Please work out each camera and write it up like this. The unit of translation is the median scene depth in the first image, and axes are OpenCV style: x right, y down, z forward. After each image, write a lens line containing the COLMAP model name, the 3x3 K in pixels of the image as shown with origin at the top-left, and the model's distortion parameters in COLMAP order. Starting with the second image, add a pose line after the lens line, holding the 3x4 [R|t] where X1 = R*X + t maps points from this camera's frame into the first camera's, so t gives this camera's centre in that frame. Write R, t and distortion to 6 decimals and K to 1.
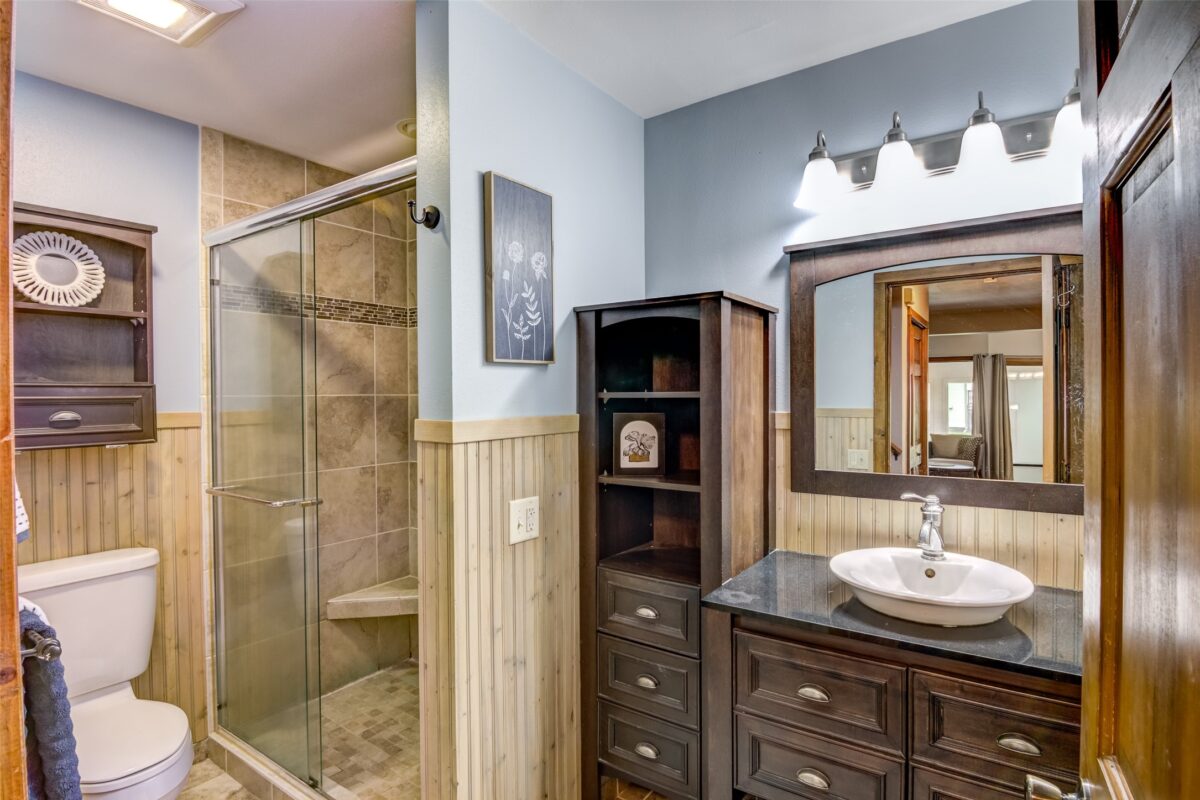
lens RADIAL K [[619.4, 0, 601.1], [0, 619.4, 394.5], [0, 0, 1]] dist [-0.014078, -0.009678]
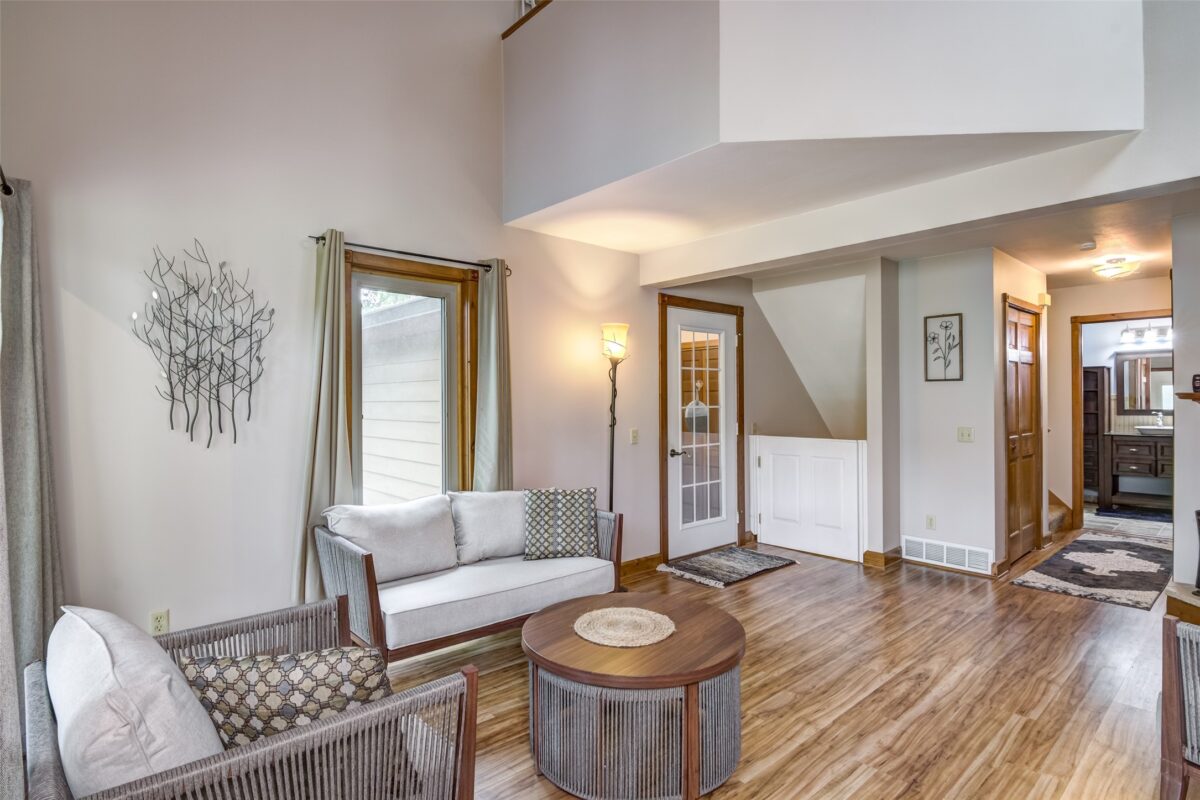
lens RADIAL K [[619.4, 0, 602.6], [0, 619.4, 397.2], [0, 0, 1]] dist [-0.014078, -0.009678]
pose [[0.975339, -0.004563, -0.220666, -2.159669], [0.001957, 0.999926, -0.012028, 0.092551], [0.220705, 0.011300, 0.975275, -3.728309]]
